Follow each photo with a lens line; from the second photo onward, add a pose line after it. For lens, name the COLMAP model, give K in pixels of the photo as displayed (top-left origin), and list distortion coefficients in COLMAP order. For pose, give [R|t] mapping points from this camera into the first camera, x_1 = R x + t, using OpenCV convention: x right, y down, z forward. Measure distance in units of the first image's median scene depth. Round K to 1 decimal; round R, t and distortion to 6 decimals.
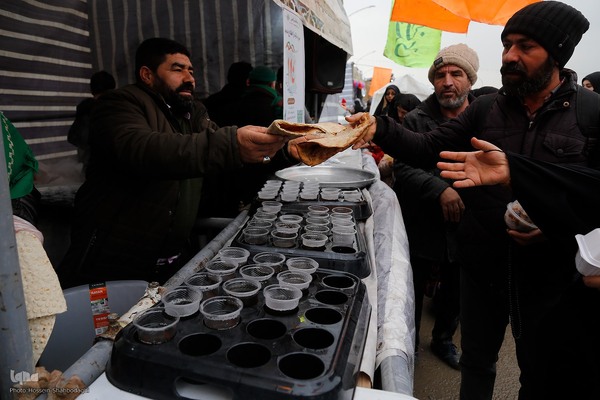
lens RADIAL K [[506.1, 0, 300.0], [0, 506.1, 200.0], [0, 0, 1]] dist [-0.167366, 0.531686]
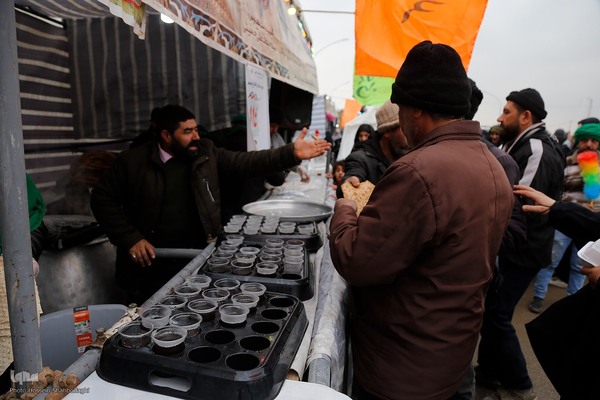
lens RADIAL K [[506.1, 0, 300.0], [0, 506.1, 200.0], [0, 0, 1]] dist [-0.167366, 0.531686]
pose [[0.998922, 0.000027, 0.046426, 0.047148], [0.002467, 0.998557, -0.053651, -0.018073], [-0.046360, 0.053708, 0.997480, -0.196140]]
